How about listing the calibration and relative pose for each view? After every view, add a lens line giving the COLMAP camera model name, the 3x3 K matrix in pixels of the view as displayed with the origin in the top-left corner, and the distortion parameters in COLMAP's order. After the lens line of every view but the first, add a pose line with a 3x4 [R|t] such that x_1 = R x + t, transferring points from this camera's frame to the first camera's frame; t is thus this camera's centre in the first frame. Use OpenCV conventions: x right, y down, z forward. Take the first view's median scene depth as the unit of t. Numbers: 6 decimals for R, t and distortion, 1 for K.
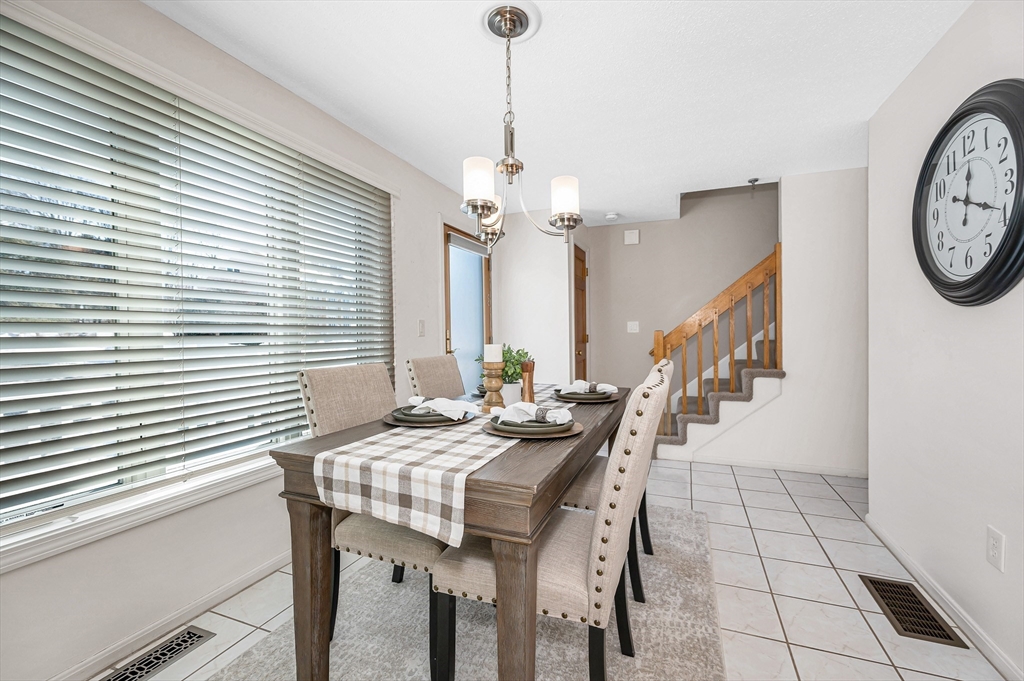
lens RADIAL K [[419.0, 0, 518.8], [0, 419.0, 337.6], [0, 0, 1]] dist [-0.003026, 0.000260]
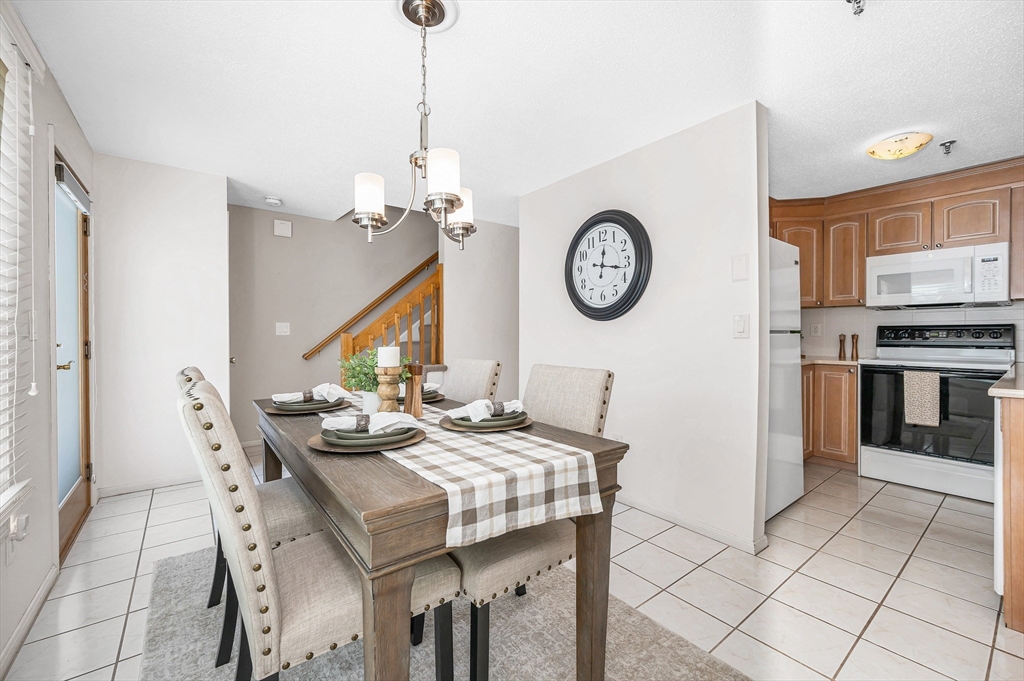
lens RADIAL K [[419.0, 0, 518.8], [0, 419.0, 337.6], [0, 0, 1]] dist [-0.003026, 0.000260]
pose [[0.516900, -0.002609, 0.856042, -0.729494], [0.009615, 0.999950, -0.002759, 0.002177], [-0.855992, 0.009657, 0.516899, 0.326039]]
